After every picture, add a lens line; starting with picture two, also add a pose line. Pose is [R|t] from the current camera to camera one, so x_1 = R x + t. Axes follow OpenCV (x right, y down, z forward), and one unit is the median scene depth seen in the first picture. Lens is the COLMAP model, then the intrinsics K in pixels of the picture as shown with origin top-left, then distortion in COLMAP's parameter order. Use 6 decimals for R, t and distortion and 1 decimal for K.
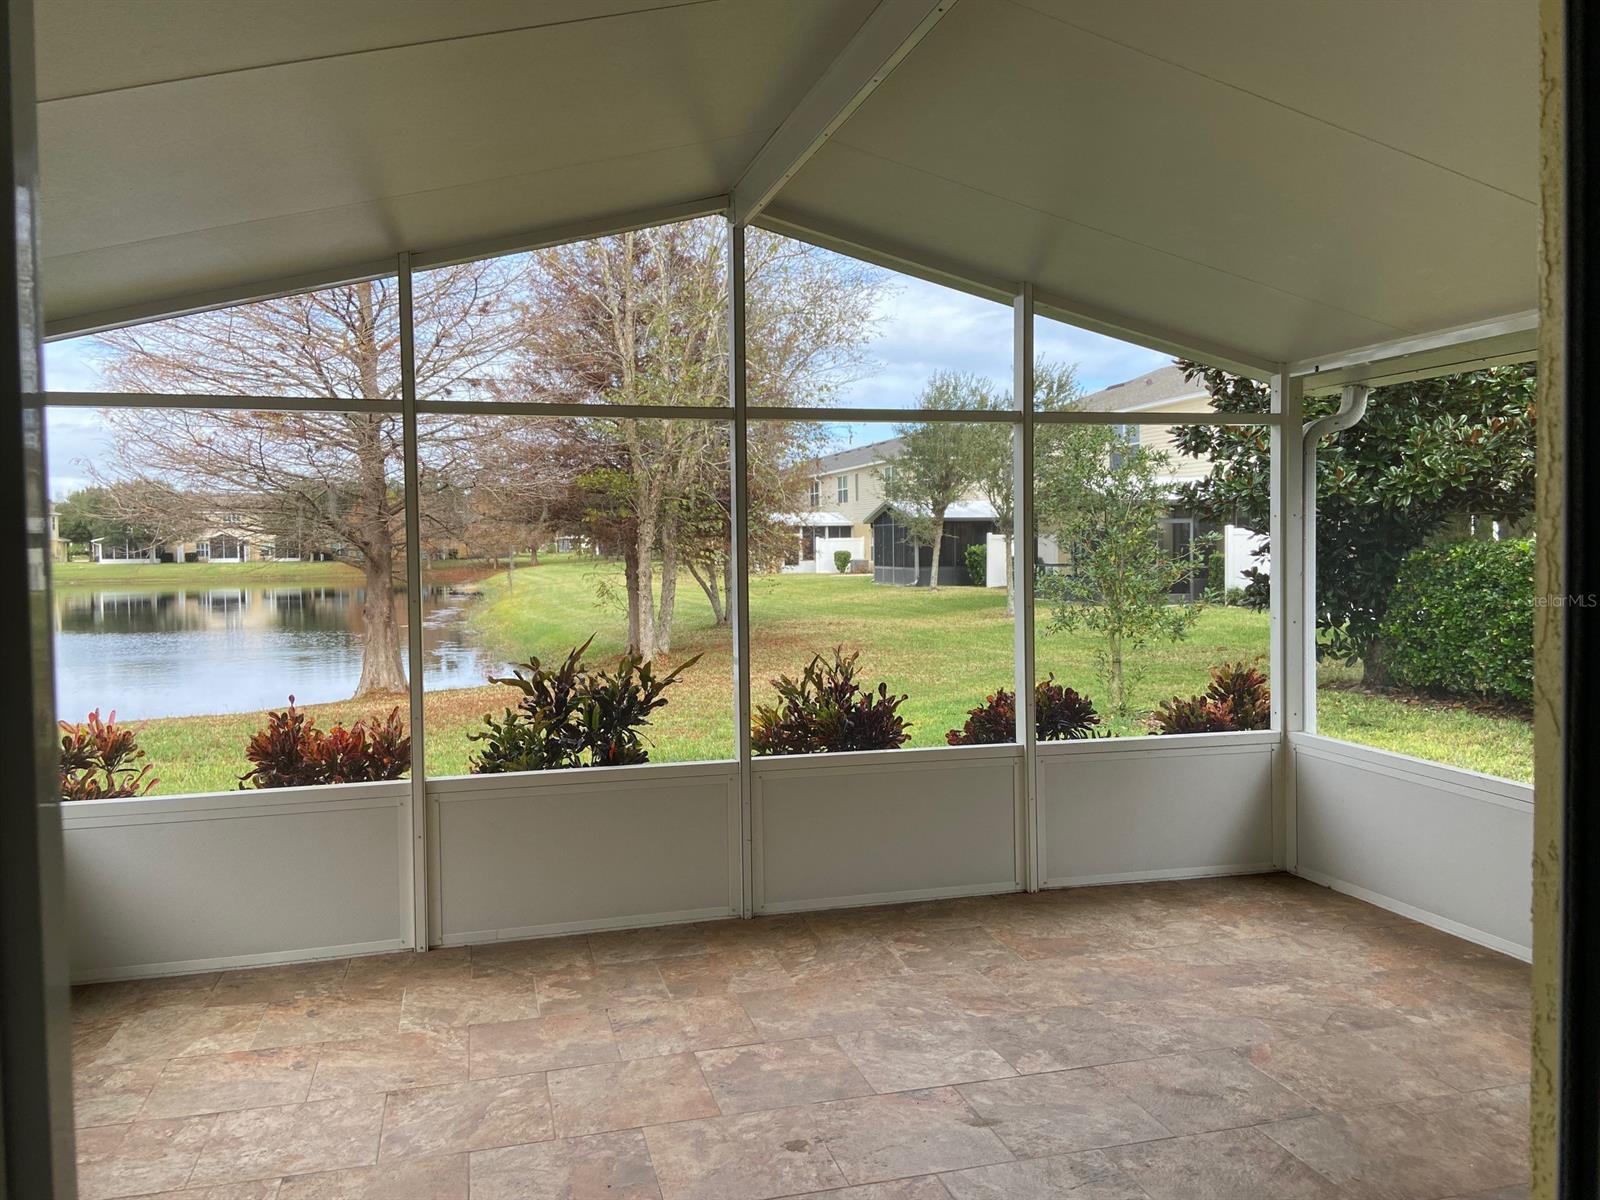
lens RADIAL K [[1201.0, 0, 789.5], [0, 1201.0, 586.7], [0, 0, 1]] dist [0.119620, -0.151584]
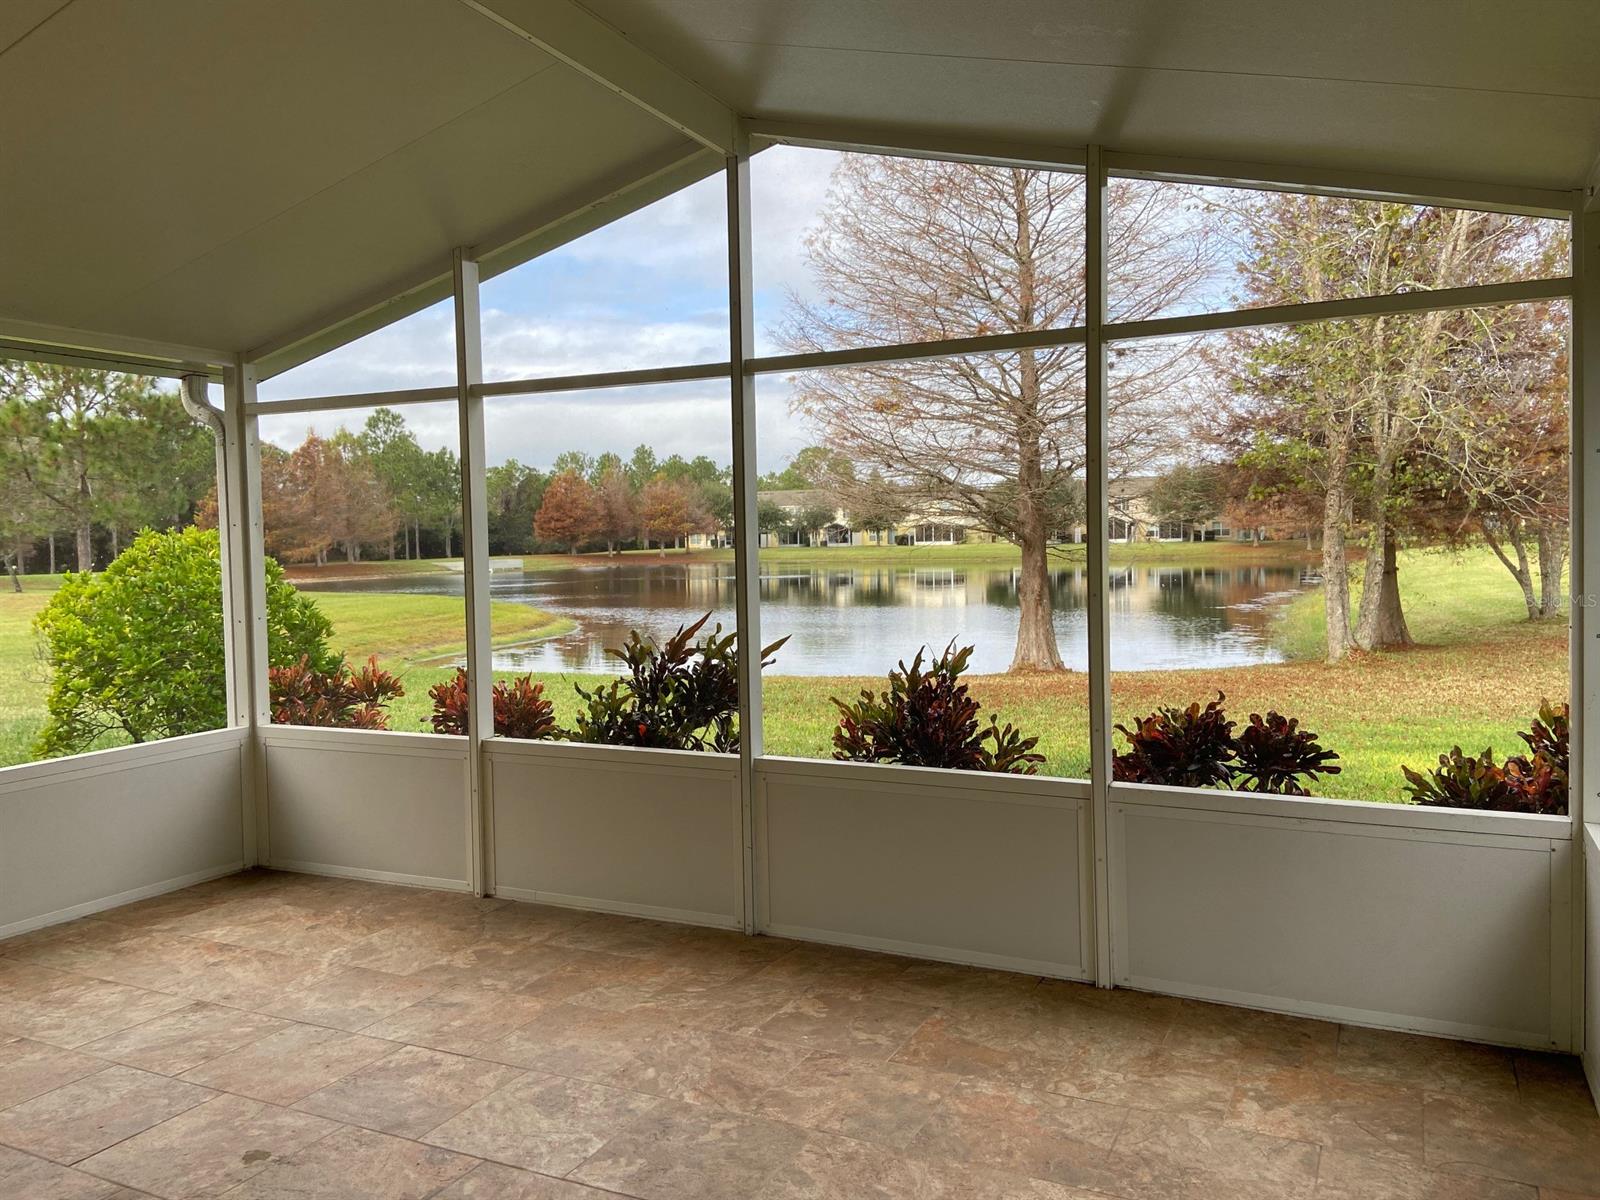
lens RADIAL K [[1201.0, 0, 787.1], [0, 1201.0, 587.4], [0, 0, 1]] dist [0.119620, -0.151584]
pose [[0.755321, 0.024168, -0.654909, 0.621076], [-0.013126, 0.999677, 0.021752, -0.001650], [0.655224, -0.007833, 0.755394, 0.381224]]
